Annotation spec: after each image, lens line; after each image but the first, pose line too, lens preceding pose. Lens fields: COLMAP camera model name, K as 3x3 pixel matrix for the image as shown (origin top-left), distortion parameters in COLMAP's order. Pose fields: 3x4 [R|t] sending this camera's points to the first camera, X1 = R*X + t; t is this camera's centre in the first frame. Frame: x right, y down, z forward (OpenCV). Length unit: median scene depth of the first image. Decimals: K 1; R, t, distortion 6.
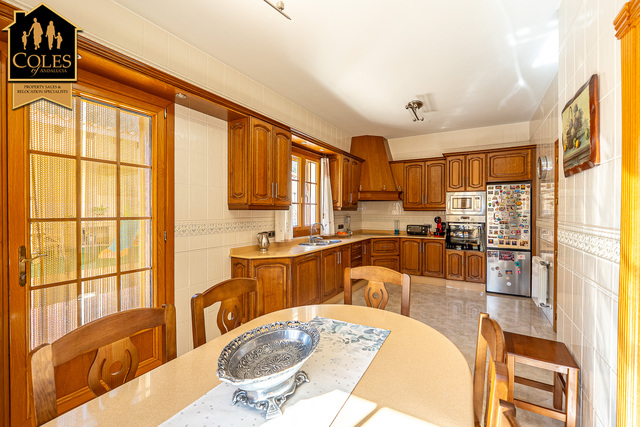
lens RADIAL K [[272.6, 0, 320.0], [0, 272.6, 213.5], [0, 0, 1]] dist [0.000473, 0.000096]
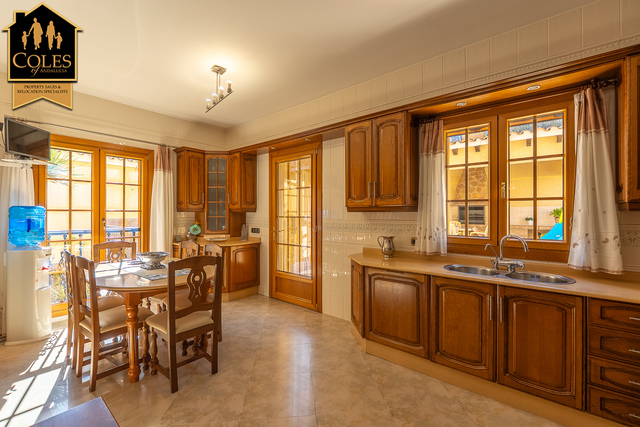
lens RADIAL K [[272.6, 0, 320.0], [0, 272.6, 213.5], [0, 0, 1]] dist [0.000473, 0.000096]
pose [[-0.145794, 0.002117, -0.989313, 0.740784], [-0.007650, 0.999965, 0.003267, -0.008018], [0.989285, 0.008044, -0.145773, 0.933086]]
